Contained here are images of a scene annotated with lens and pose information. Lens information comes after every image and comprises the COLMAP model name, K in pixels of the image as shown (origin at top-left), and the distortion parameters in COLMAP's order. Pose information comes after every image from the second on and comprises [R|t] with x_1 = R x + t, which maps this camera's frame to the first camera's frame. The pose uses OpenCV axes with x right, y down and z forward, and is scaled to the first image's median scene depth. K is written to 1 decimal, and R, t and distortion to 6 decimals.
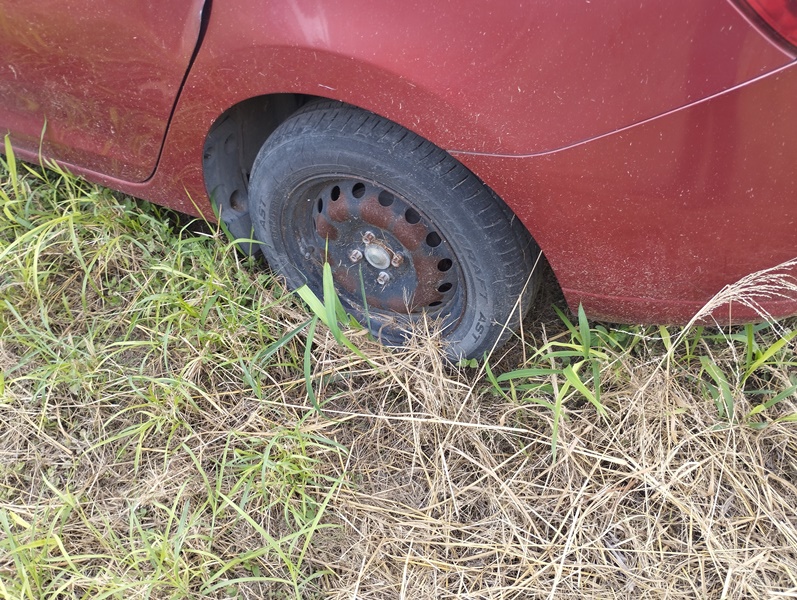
lens RADIAL K [[690.3, 0, 397.1], [0, 690.3, 292.8], [0, 0, 1]] dist [0.047945, -0.004584]
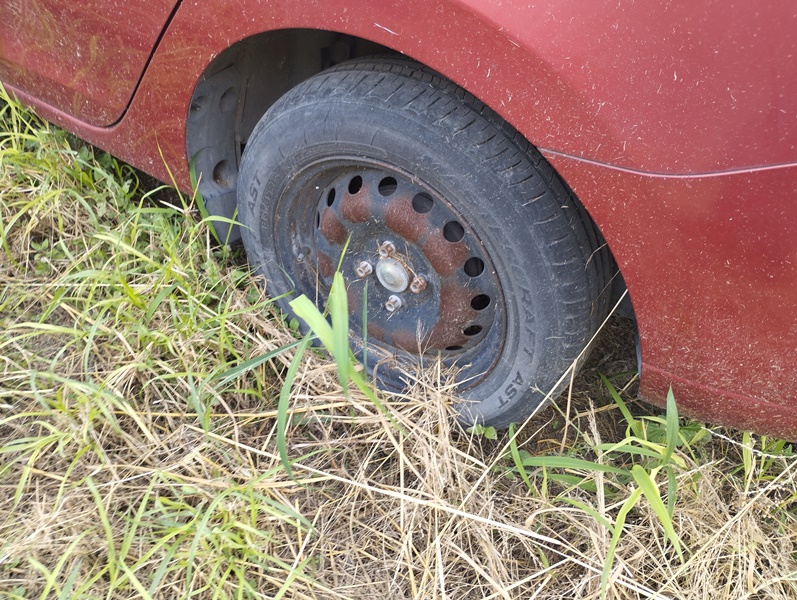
lens RADIAL K [[742.5, 0, 434.7], [0, 742.5, 303.0], [0, 0, 1]] dist [0.067768, -0.067018]
pose [[0.980060, 0.181729, 0.080356, -0.043047], [-0.179631, 0.983191, -0.032669, -0.002871], [-0.084942, 0.017583, 0.996231, 0.159919]]
